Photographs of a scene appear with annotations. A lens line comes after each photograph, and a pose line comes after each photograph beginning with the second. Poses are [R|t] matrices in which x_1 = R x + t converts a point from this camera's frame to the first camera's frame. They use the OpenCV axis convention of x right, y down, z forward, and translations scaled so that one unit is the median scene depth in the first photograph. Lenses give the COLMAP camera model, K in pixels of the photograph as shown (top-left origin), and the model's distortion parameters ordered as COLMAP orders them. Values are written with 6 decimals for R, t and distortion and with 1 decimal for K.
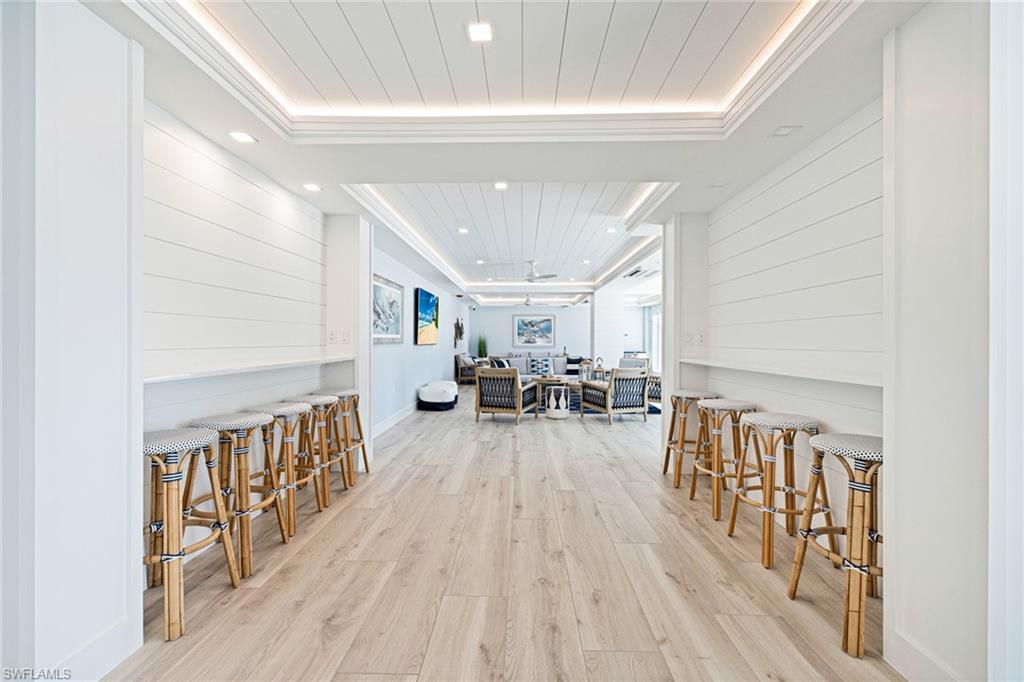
lens RADIAL K [[440.0, 0, 512.0], [0, 440.0, 341.0], [0, 0, 1]] dist [0.002132, 0.000195]
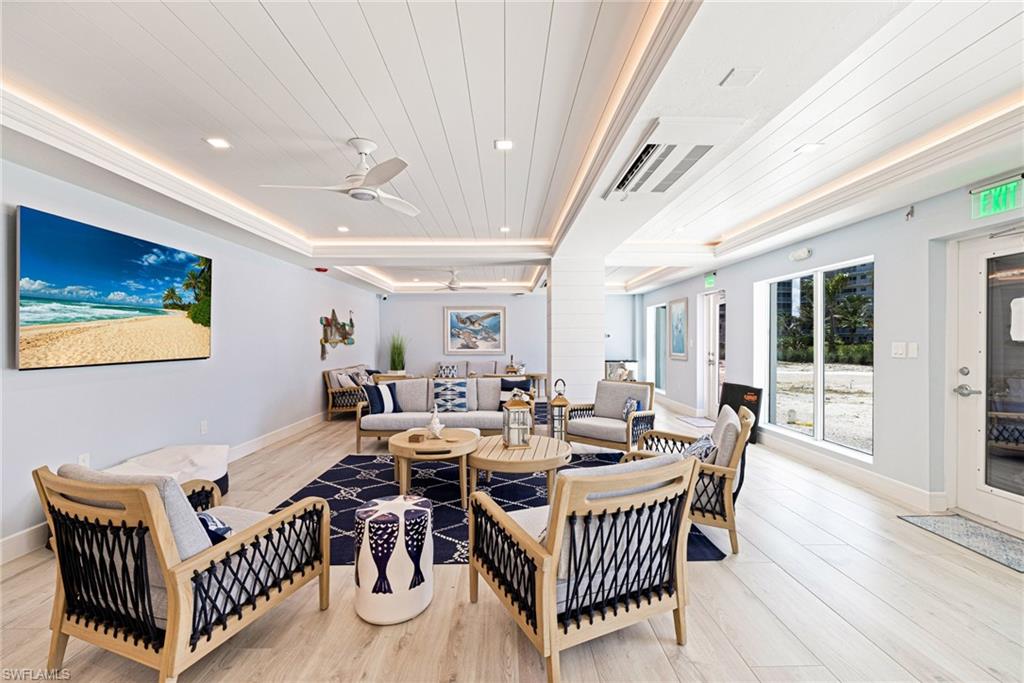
lens RADIAL K [[442.5, 0, 502.8], [0, 442.5, 344.7], [0, 0, 1]] dist [0.000438, 0.000134]
pose [[0.999751, -0.006375, 0.021398, 0.108391], [0.006198, 0.999946, 0.008312, -0.008424], [-0.021450, -0.008177, 0.999736, 0.424033]]
